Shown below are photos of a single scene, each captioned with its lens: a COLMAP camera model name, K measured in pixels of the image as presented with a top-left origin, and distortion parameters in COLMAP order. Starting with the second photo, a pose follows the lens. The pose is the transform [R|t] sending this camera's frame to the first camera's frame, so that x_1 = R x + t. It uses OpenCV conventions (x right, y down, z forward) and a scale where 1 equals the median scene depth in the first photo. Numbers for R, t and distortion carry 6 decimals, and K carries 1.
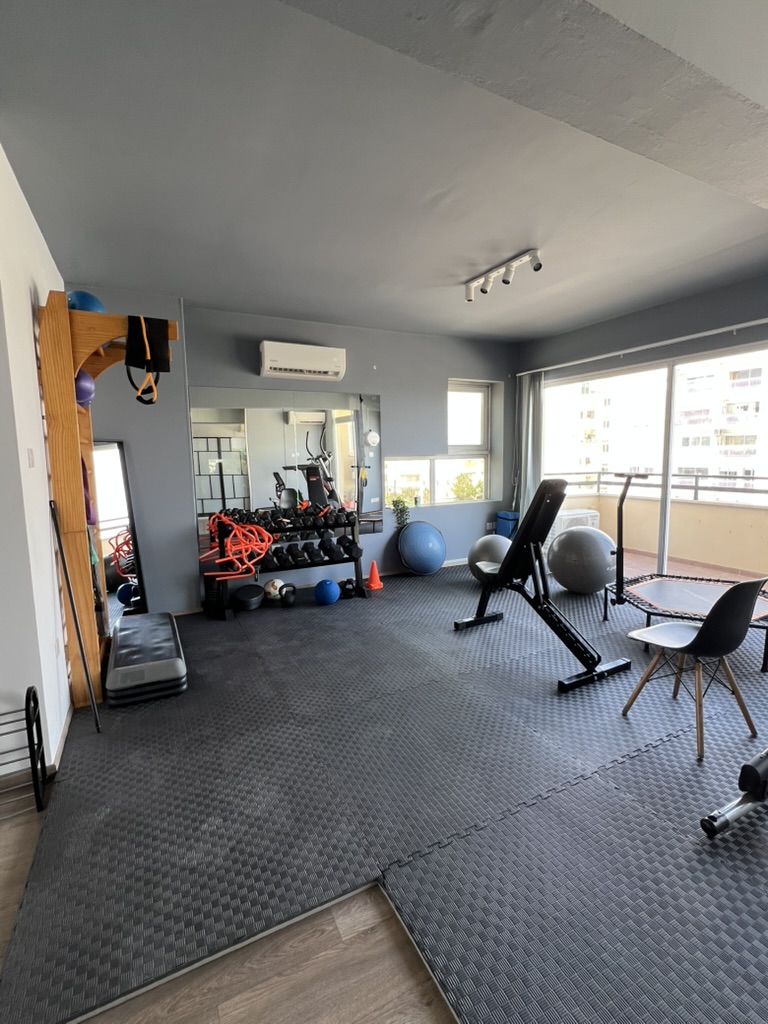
lens RADIAL K [[477.5, 0, 381.8], [0, 477.5, 512.7], [0, 0, 1]] dist [0.000240, -0.000054]
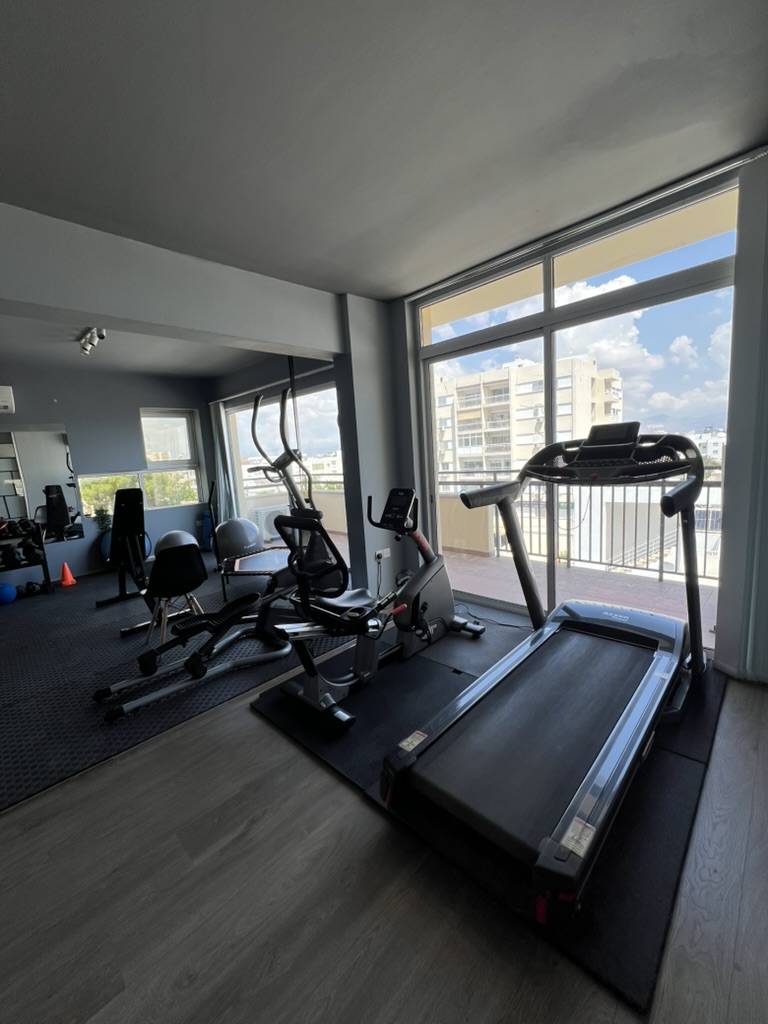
lens RADIAL K [[410.6, 0, 387.4], [0, 410.6, 511.9], [0, 0, 1]] dist [0.004657, 0.000283]
pose [[0.939603, -0.093653, 0.329203, 0.355535], [0.091617, 0.995557, 0.021730, 0.021829], [-0.329775, 0.009743, 0.944009, -0.210191]]
